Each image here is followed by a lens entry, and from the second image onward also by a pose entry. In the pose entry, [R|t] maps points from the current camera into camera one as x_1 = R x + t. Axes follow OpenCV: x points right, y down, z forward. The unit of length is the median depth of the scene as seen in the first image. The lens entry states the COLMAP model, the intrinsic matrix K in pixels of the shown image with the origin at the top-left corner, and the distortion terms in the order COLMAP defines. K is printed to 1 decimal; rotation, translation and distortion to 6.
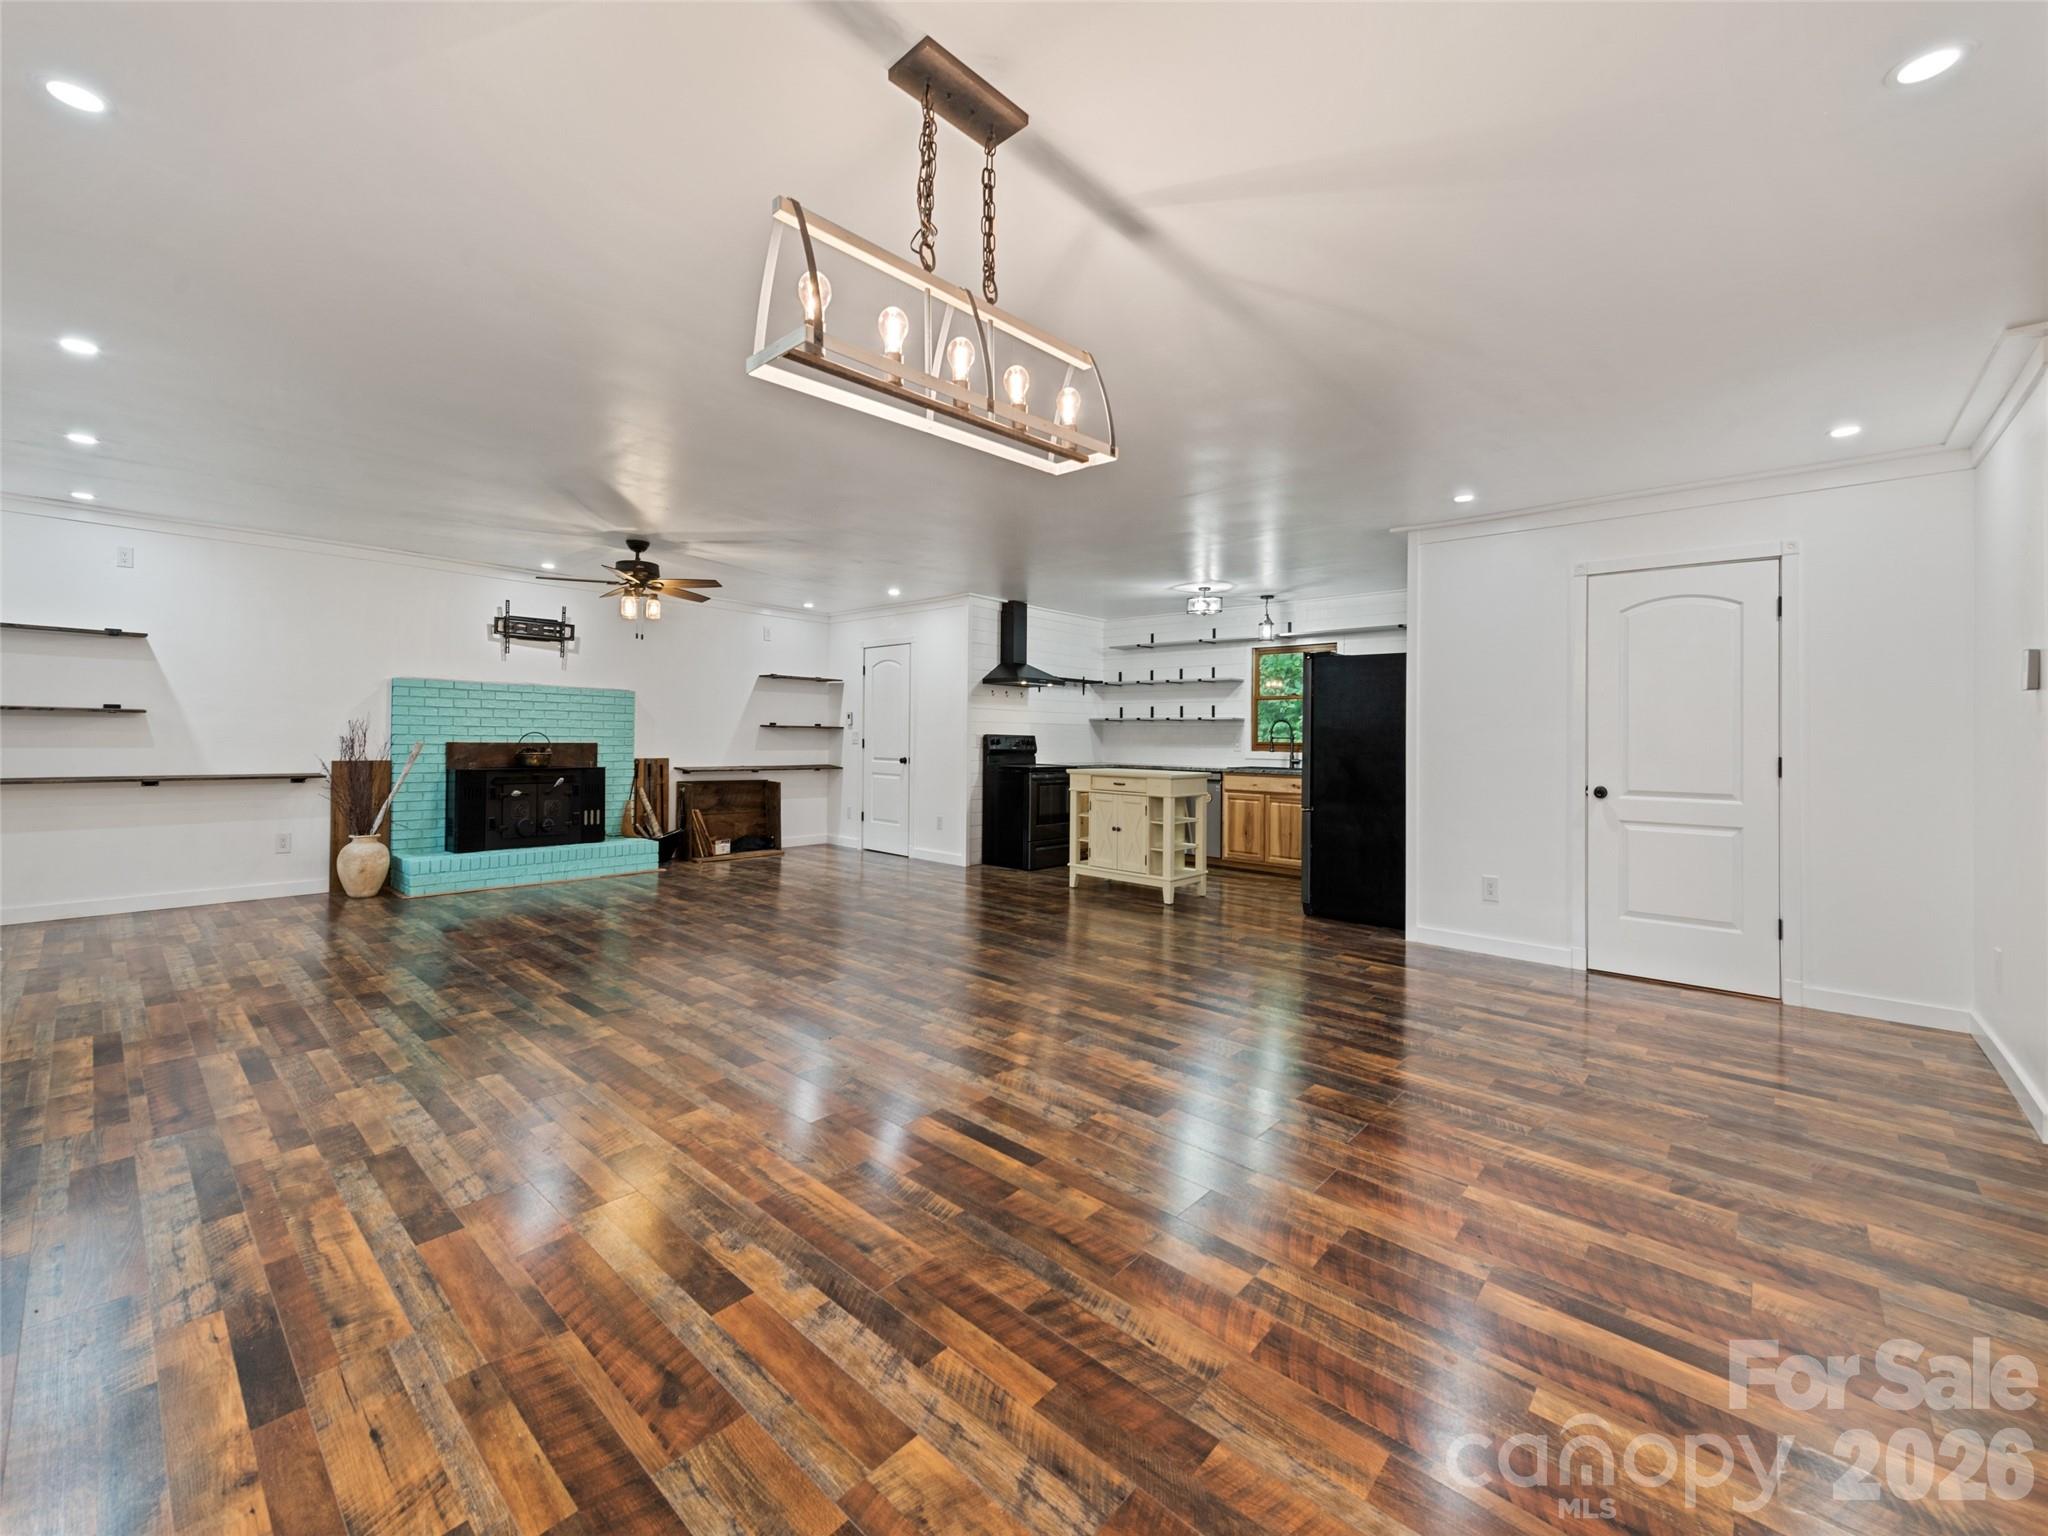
lens RADIAL K [[833.6, 0, 1019.0], [0, 833.6, 738.0], [0, 0, 1]] dist [0.003942, -0.000233]
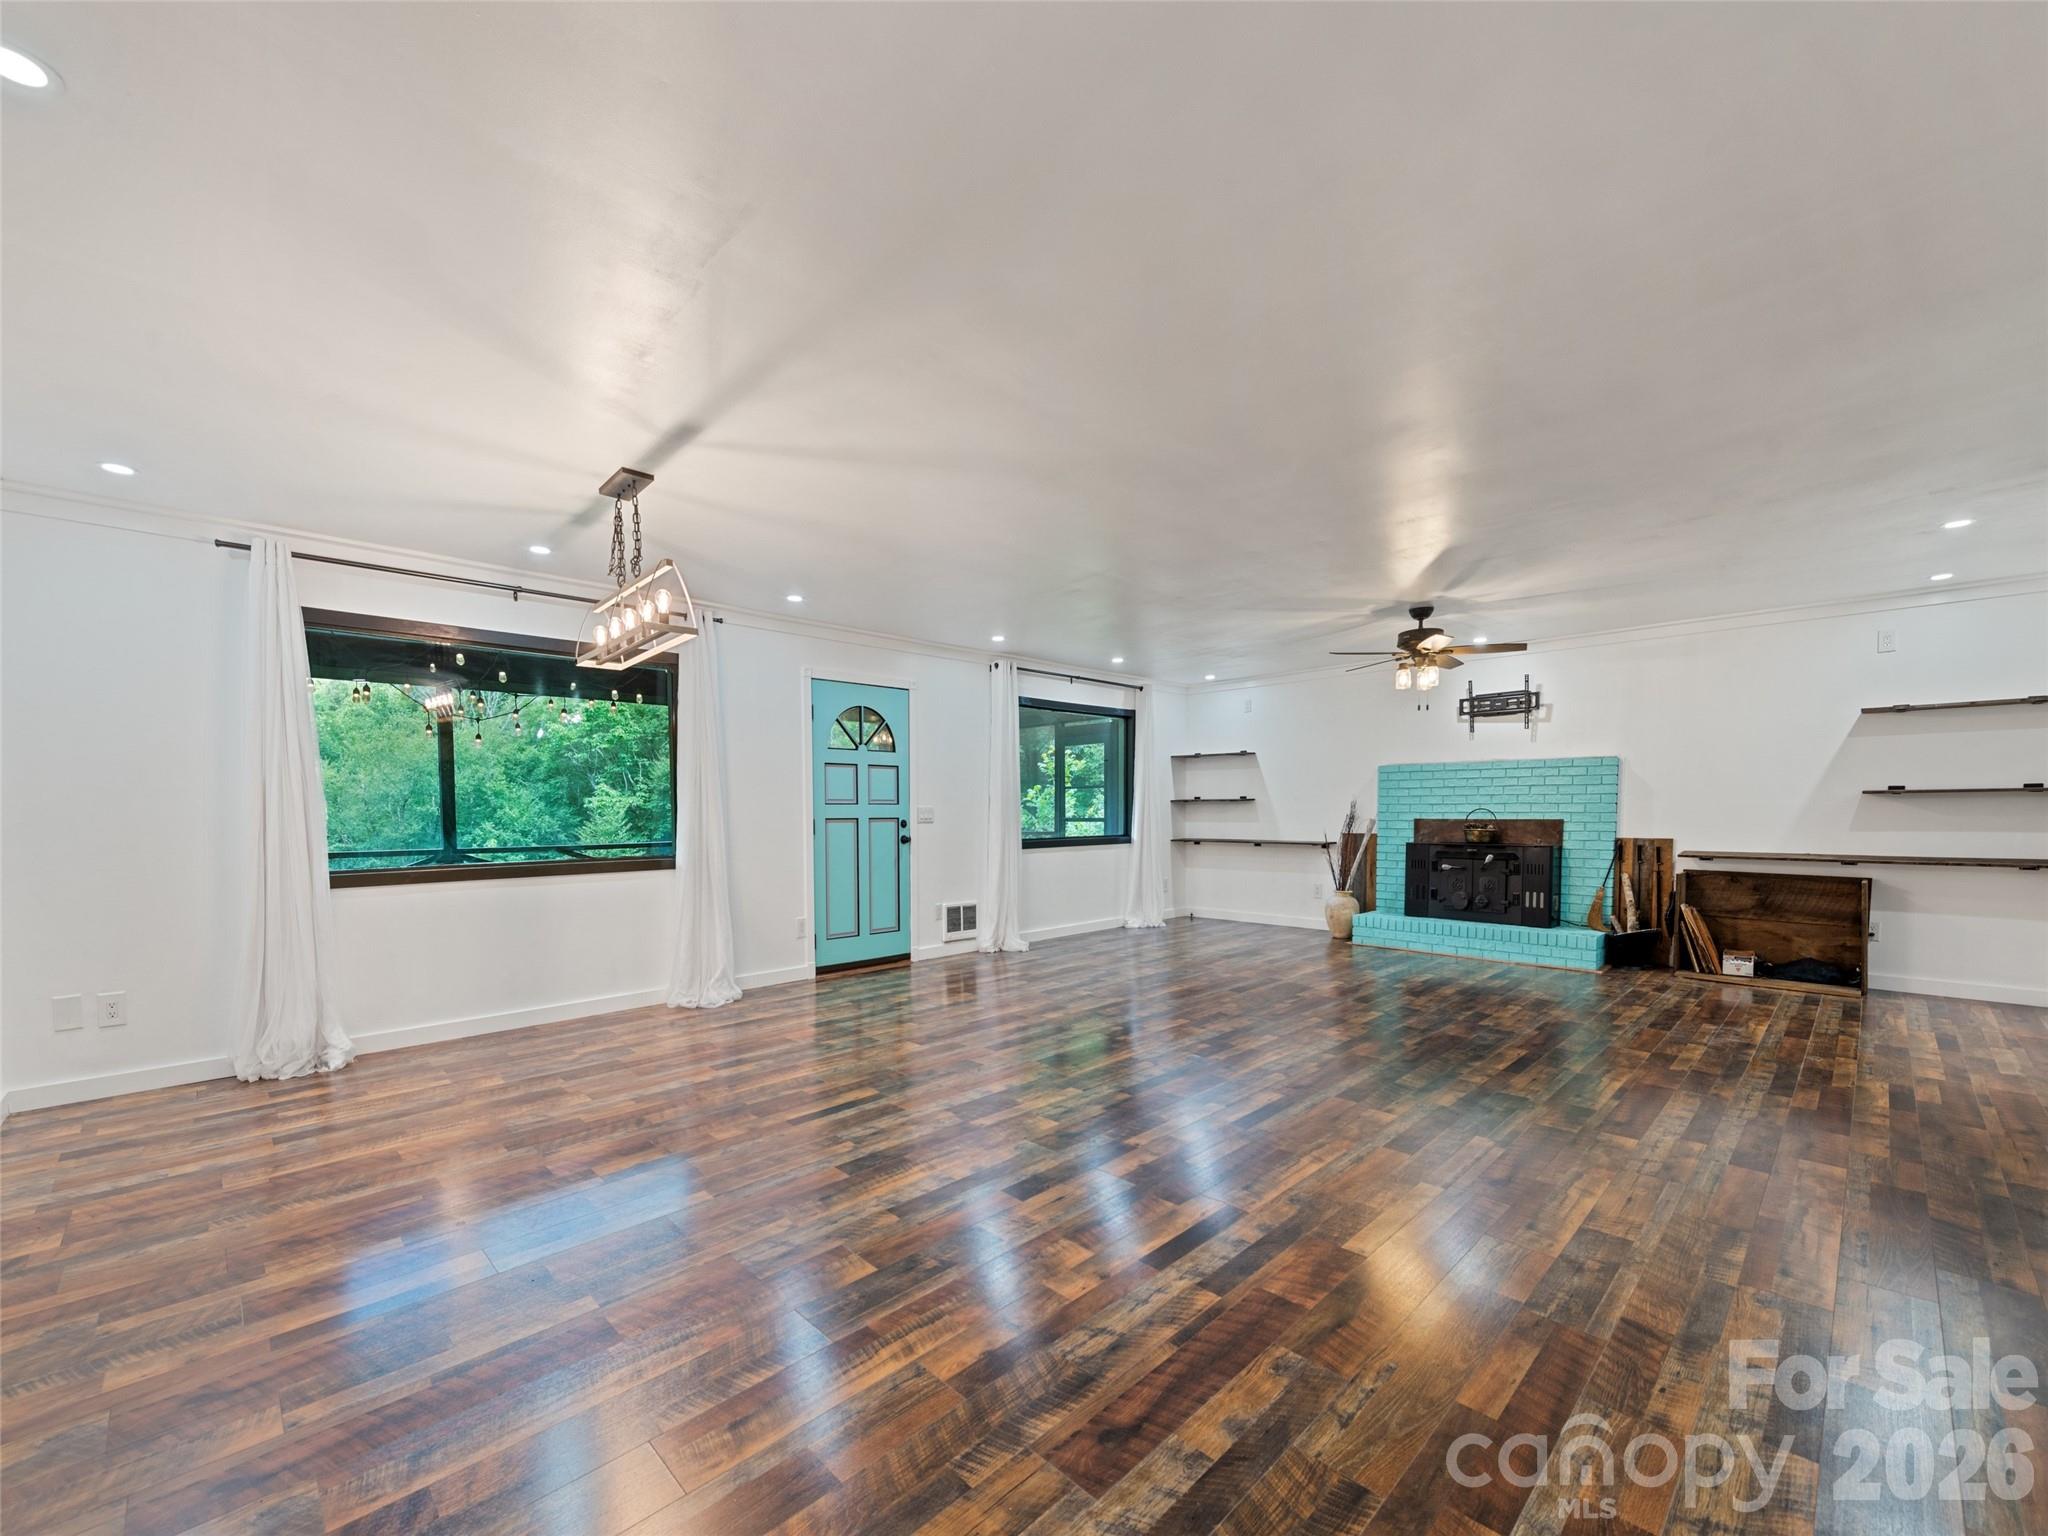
lens RADIAL K [[839.7, 0, 1018.3], [0, 839.7, 849.2], [0, 0, 1]] dist [0.017938, -0.006050]
pose [[-0.065846, 0.032708, -0.997294, 0.485288], [0.003073, 0.999465, 0.032576, 0.007309], [0.997825, -0.000919, -0.065912, 0.525204]]
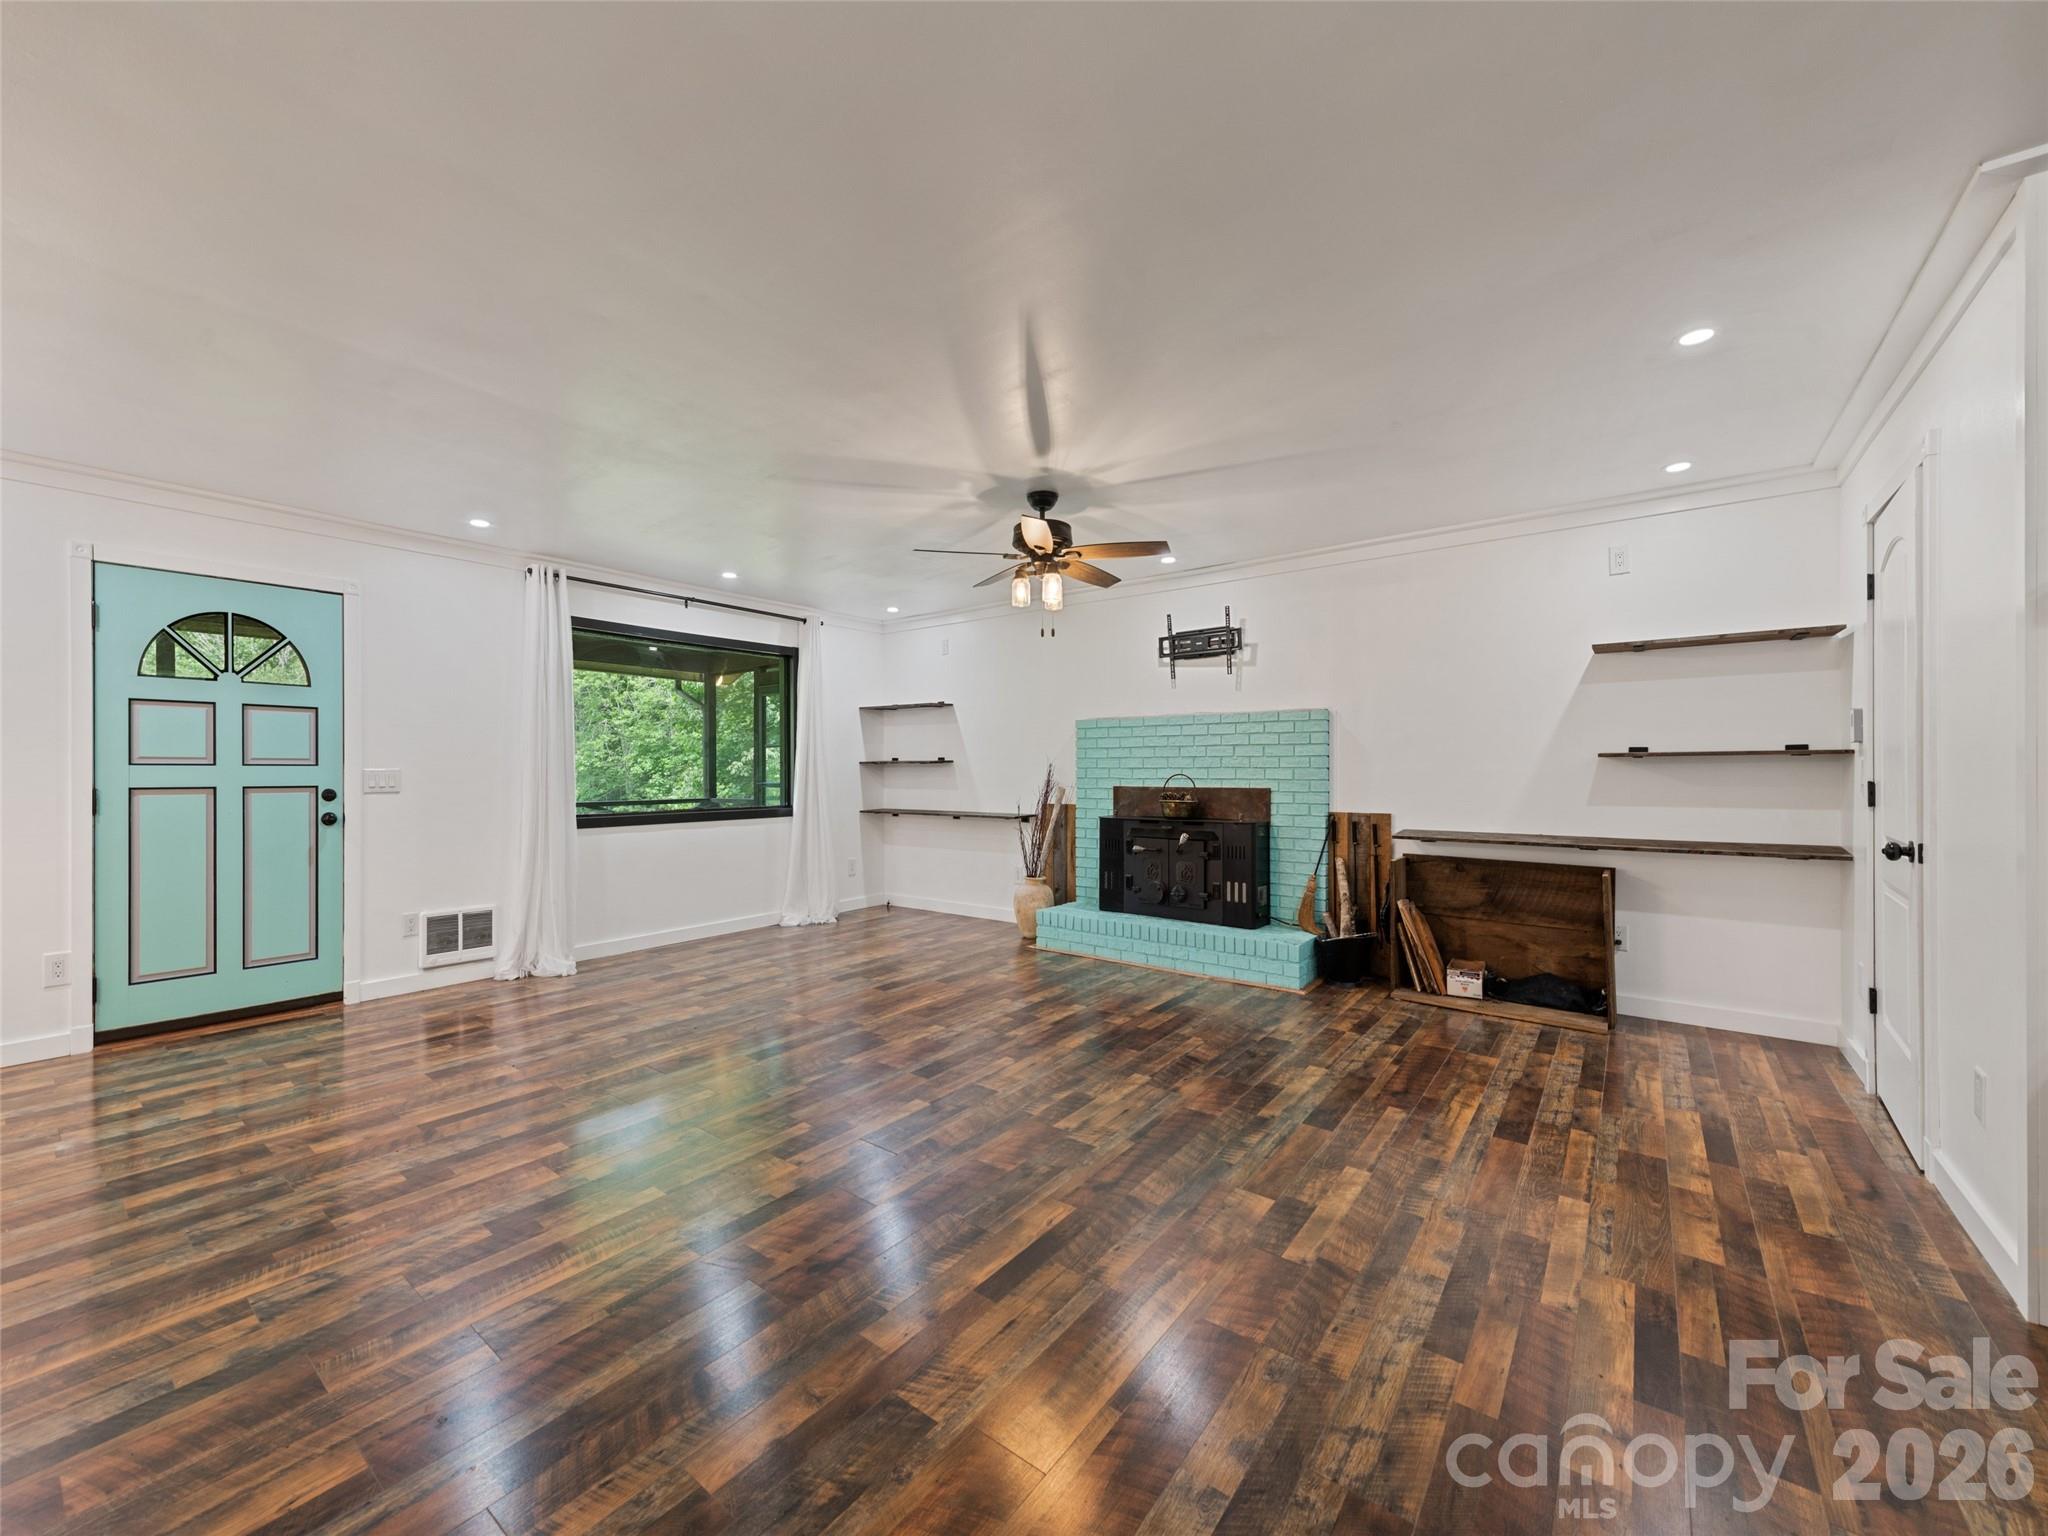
lens RADIAL K [[805.0, 0, 1018.8], [0, 805.0, 768.8], [0, 0, 1]] dist [0.015947, -0.004522]
pose [[0.071269, -0.016966, -0.997313, 0.175420], [0.002352, 0.999855, -0.016841, 0.000606], [0.997454, -0.001145, 0.071299, 0.816463]]
